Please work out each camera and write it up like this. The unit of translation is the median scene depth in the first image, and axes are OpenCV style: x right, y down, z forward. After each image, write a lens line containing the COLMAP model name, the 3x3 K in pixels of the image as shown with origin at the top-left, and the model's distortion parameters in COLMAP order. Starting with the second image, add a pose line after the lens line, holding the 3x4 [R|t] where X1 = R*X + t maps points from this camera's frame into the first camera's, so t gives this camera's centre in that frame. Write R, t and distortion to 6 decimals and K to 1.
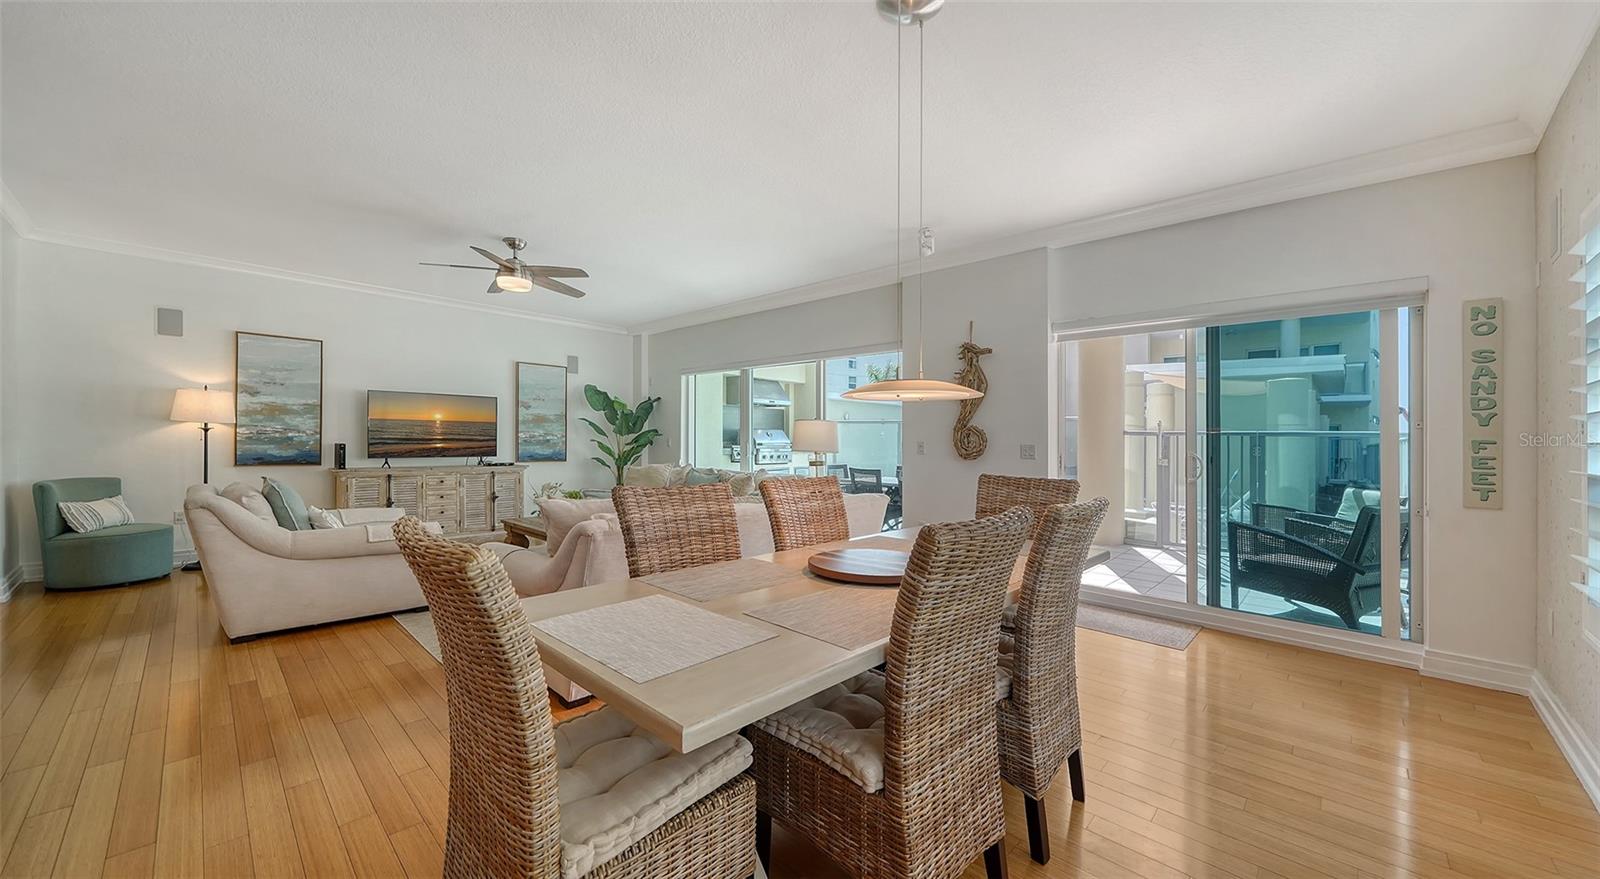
lens RADIAL K [[568.3, 0, 785.5], [0, 568.3, 440.2], [0, 0, 1]] dist [0.000527, -0.000109]
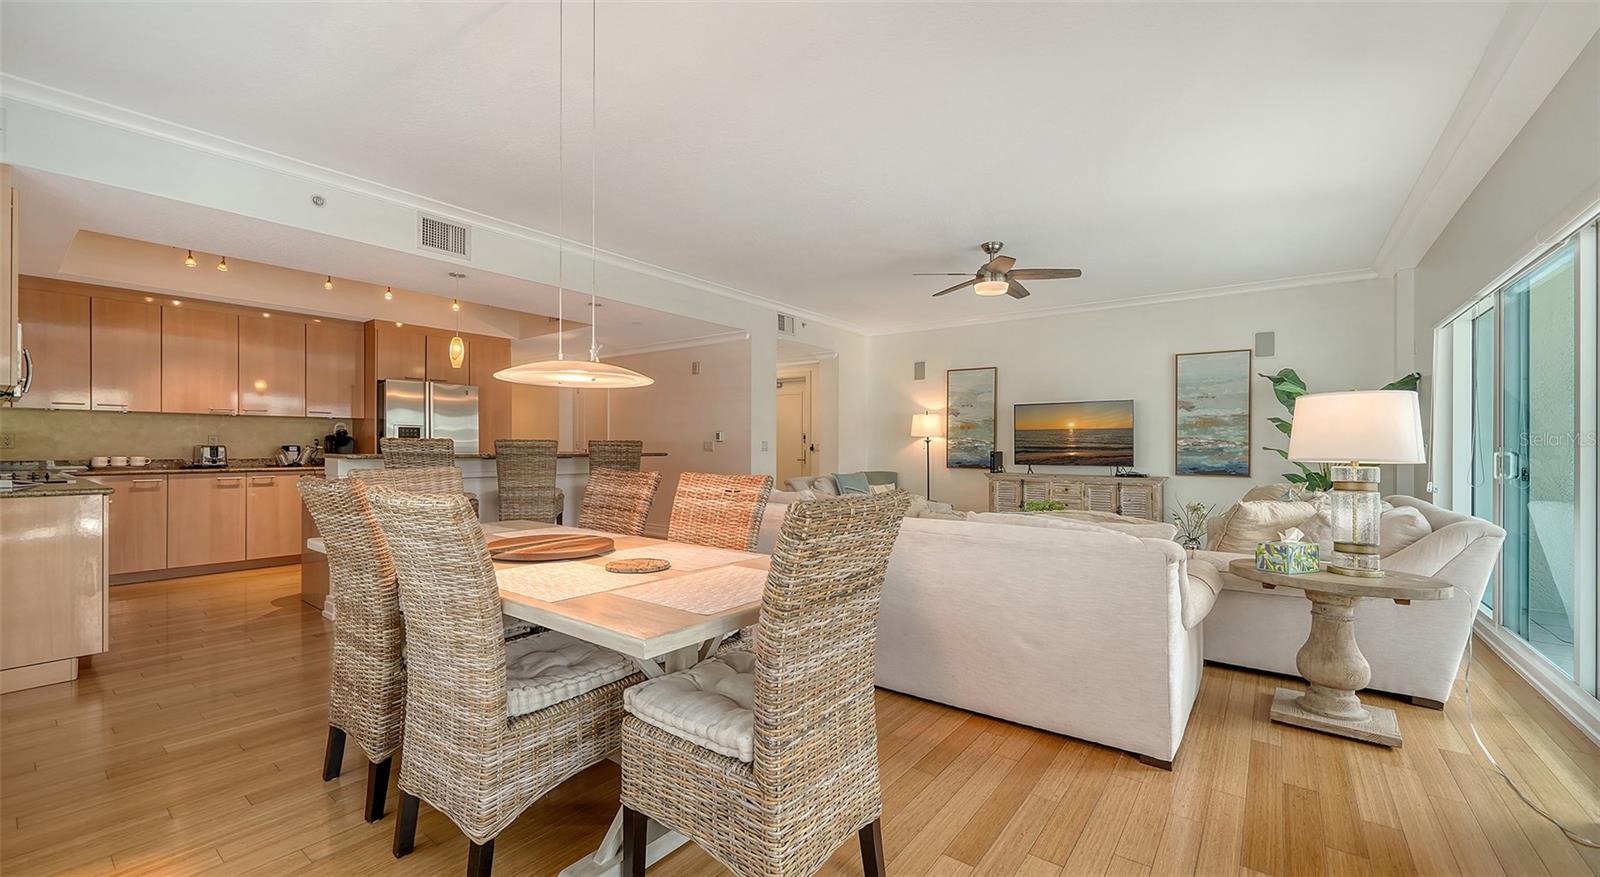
lens RADIAL K [[615.5, 0, 831.5], [0, 615.5, 440.1], [0, 0, 1]] dist [0.000454, 0.000052]
pose [[0.129781, -0.023521, -0.991264, 0.453790], [-0.005232, 0.999688, -0.024406, 0.015367], [0.991529, 0.008354, 0.129618, 0.492577]]
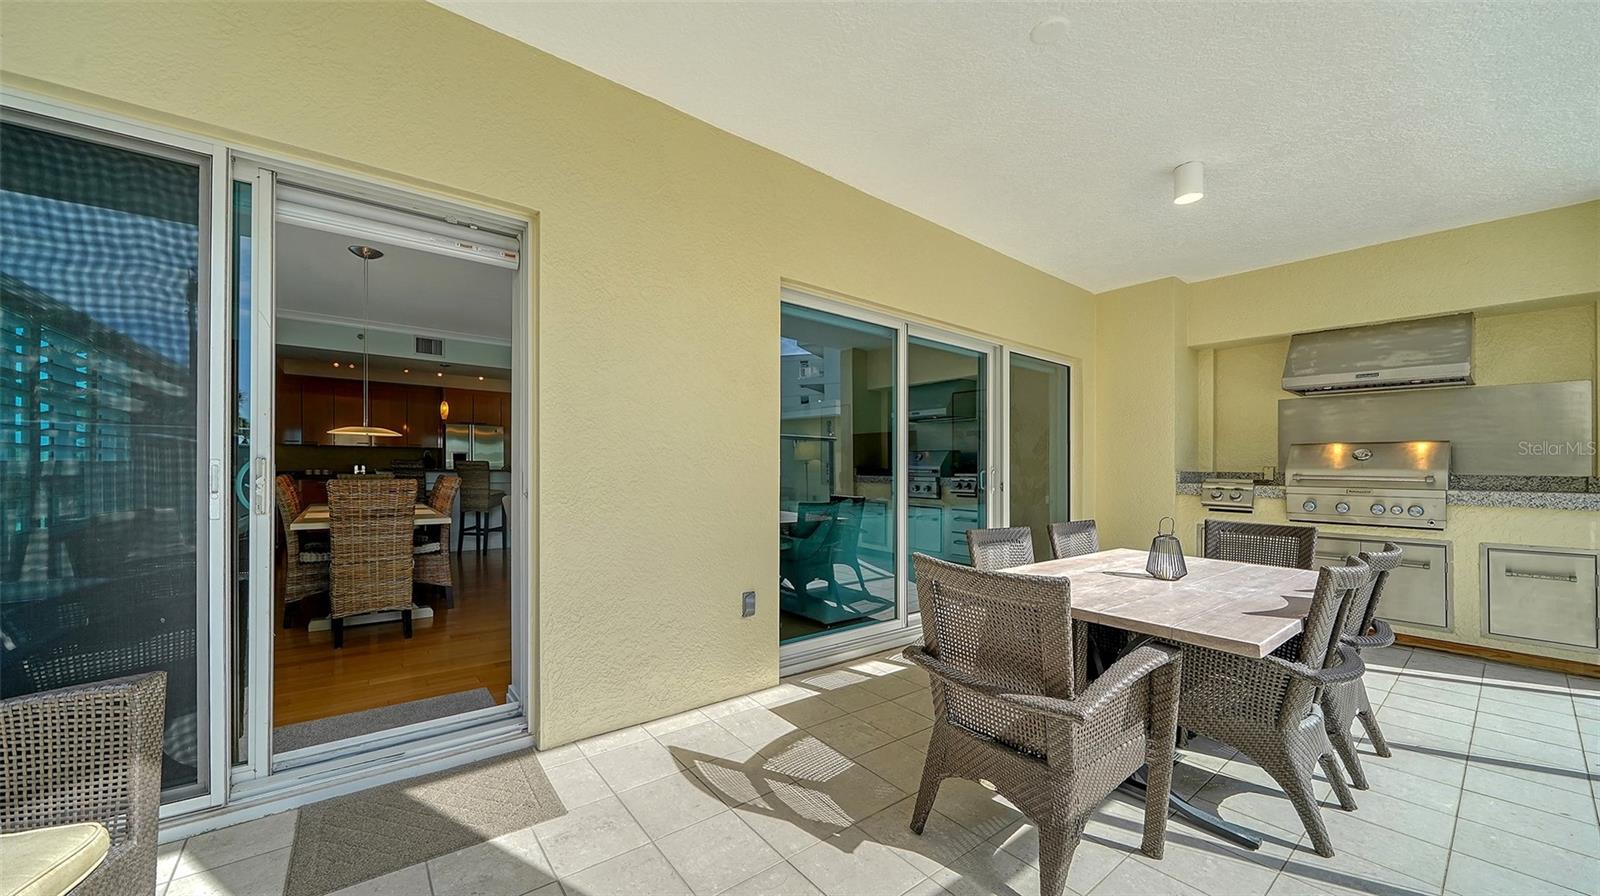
lens RADIAL K [[574.1, 0, 800.0], [0, 574.1, 448.0], [0, 0, 1]] dist [0.000420, -0.000027]
pose [[-0.136163, -0.040308, -0.989866, 0.782327], [-0.007439, 0.999185, -0.039665, 0.017495], [0.990658, 0.001963, -0.136352, 1.100954]]
